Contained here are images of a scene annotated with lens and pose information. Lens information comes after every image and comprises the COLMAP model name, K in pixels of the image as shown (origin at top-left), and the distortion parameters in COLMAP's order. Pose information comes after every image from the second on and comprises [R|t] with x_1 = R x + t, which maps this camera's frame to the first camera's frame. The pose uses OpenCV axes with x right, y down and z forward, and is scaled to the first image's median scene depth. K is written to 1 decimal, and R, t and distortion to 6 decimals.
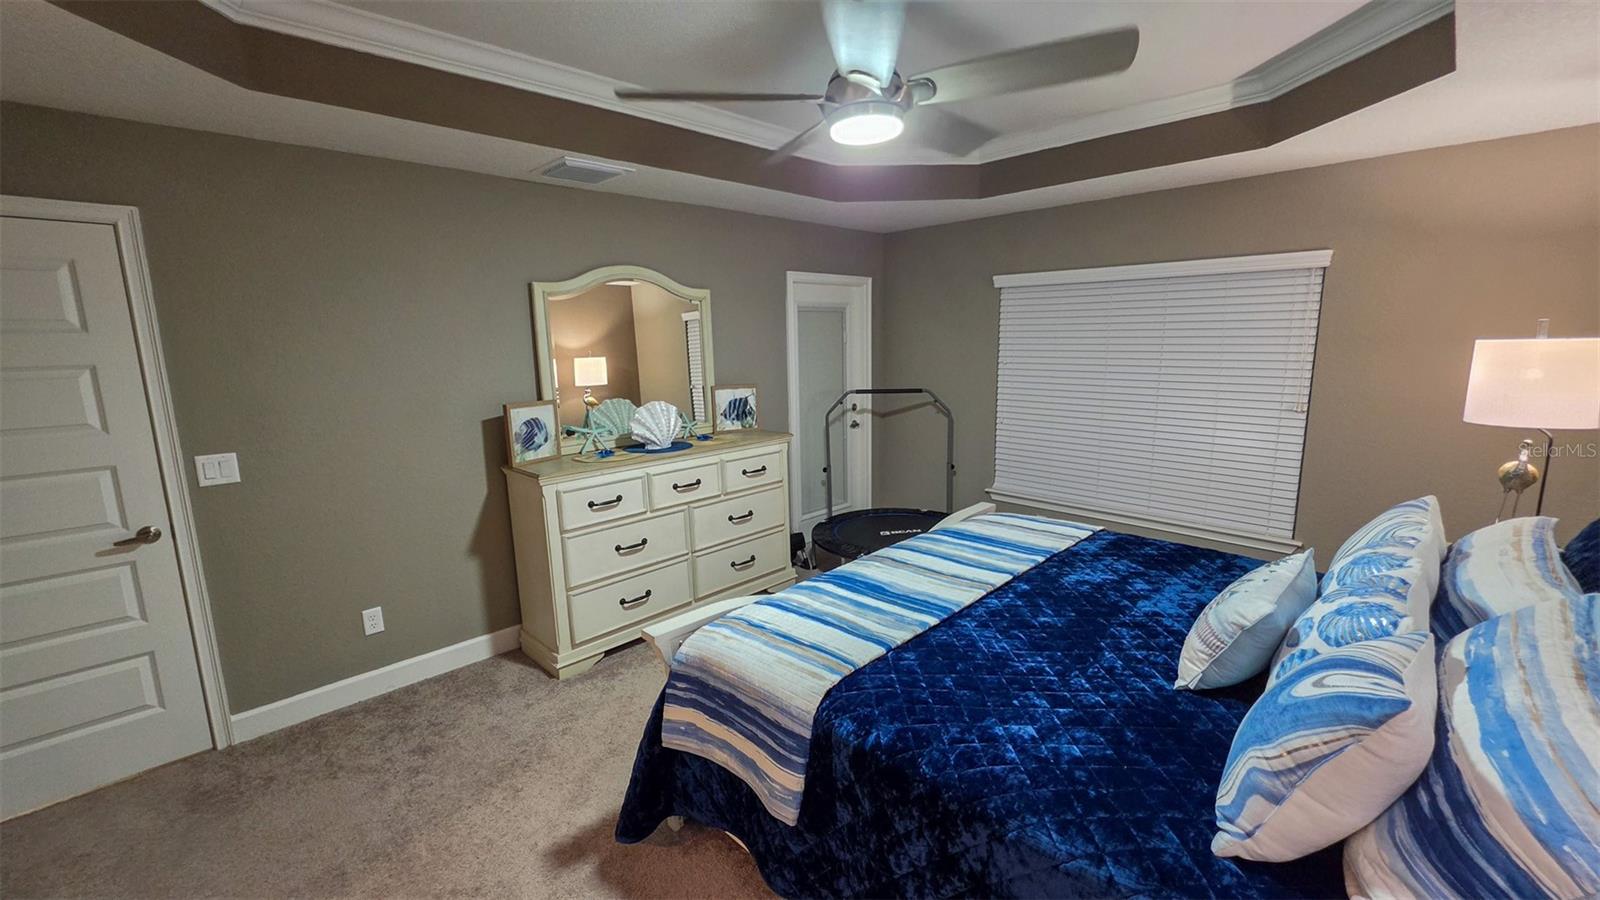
lens RADIAL K [[658.6, 0, 808.1], [0, 658.6, 454.0], [0, 0, 1]] dist [0.000956, 0.000110]
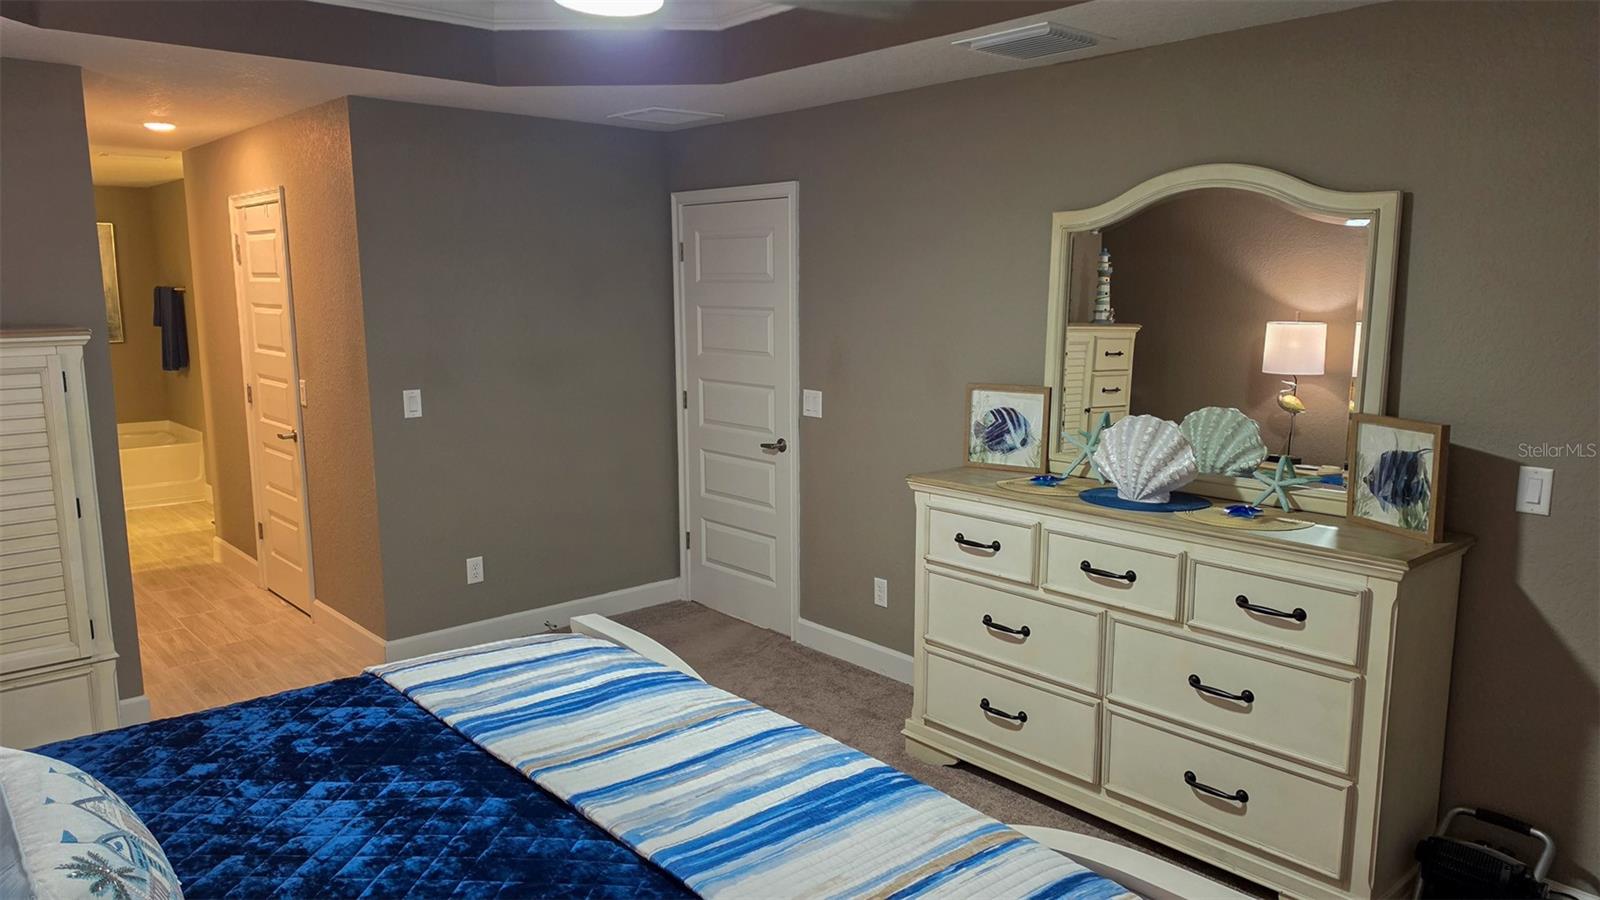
lens RADIAL K [[1071.0, 0, 800.0], [0, 1071.0, 450.0], [0, 0, 1]] dist [0.153972, -0.114427]
pose [[-0.050111, 0.170855, -0.984021, 0.747954], [-0.180829, 0.967423, 0.177182, -0.176739], [0.982237, 0.186819, -0.017583, 0.810757]]
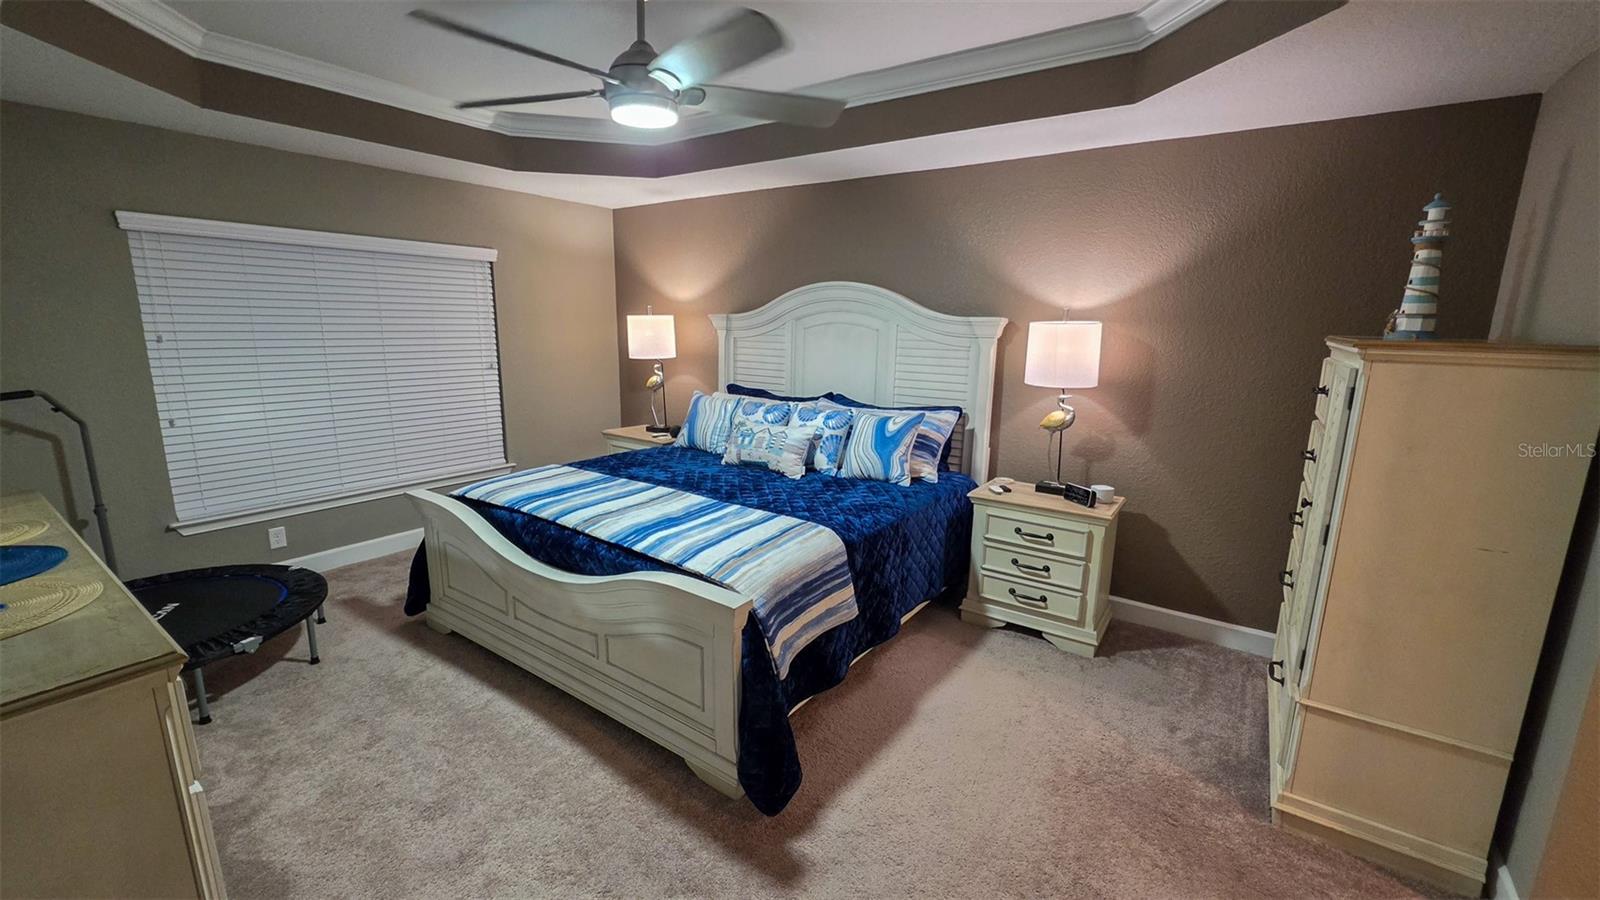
lens RADIAL K [[658.6, 0, 808.1], [0, 658.6, 454.0], [0, 0, 1]] dist [0.000956, 0.000110]
pose [[-0.189012, -0.183546, 0.964669, -0.897734], [0.164453, 0.962585, 0.215371, -0.102760], [-0.968106, 0.199350, -0.151756, 0.786164]]
